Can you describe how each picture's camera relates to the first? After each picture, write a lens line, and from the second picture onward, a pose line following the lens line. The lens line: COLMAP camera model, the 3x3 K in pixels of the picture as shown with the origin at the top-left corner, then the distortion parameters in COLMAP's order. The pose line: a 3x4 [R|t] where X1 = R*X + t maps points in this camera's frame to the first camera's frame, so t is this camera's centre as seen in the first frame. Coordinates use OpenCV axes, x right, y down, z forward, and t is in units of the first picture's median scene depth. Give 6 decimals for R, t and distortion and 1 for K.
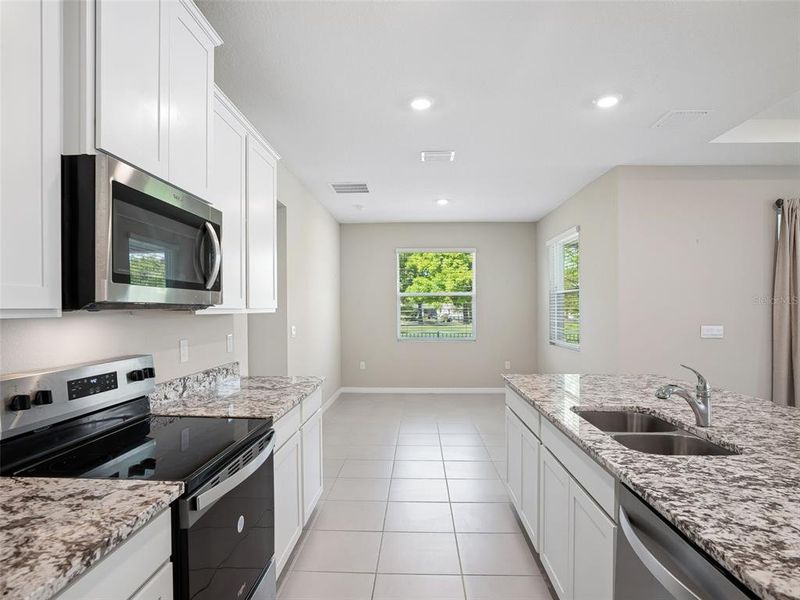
lens RADIAL K [[446.1, 0, 381.8], [0, 446.1, 314.3], [0, 0, 1]] dist [-0.043114, 0.000958]
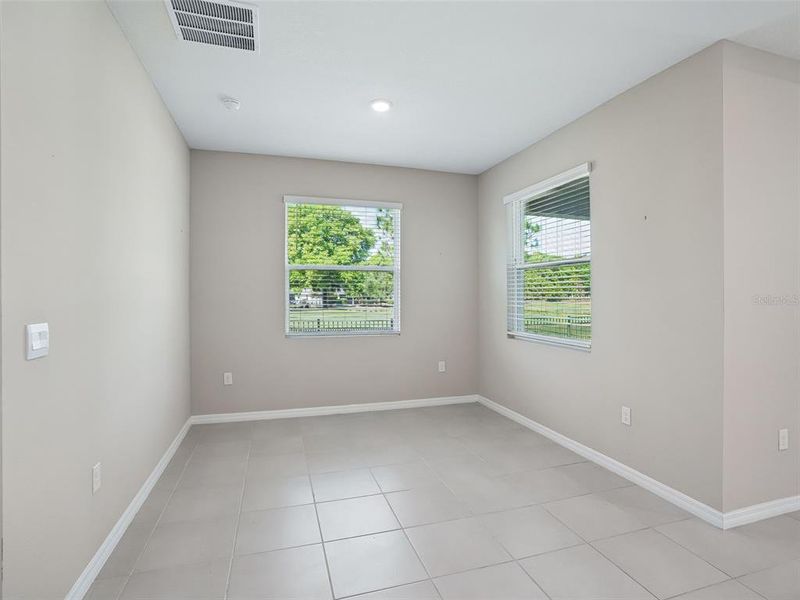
lens RADIAL K [[418.5, 0, 404.2], [0, 418.5, 302.2], [0, 0, 1]] dist [-0.075163, 0.030123]
pose [[0.926539, -0.002588, 0.376190, -0.030940], [0.000720, 0.999987, 0.005107, 0.004587], [-0.376198, -0.004461, 0.926529, 0.366311]]
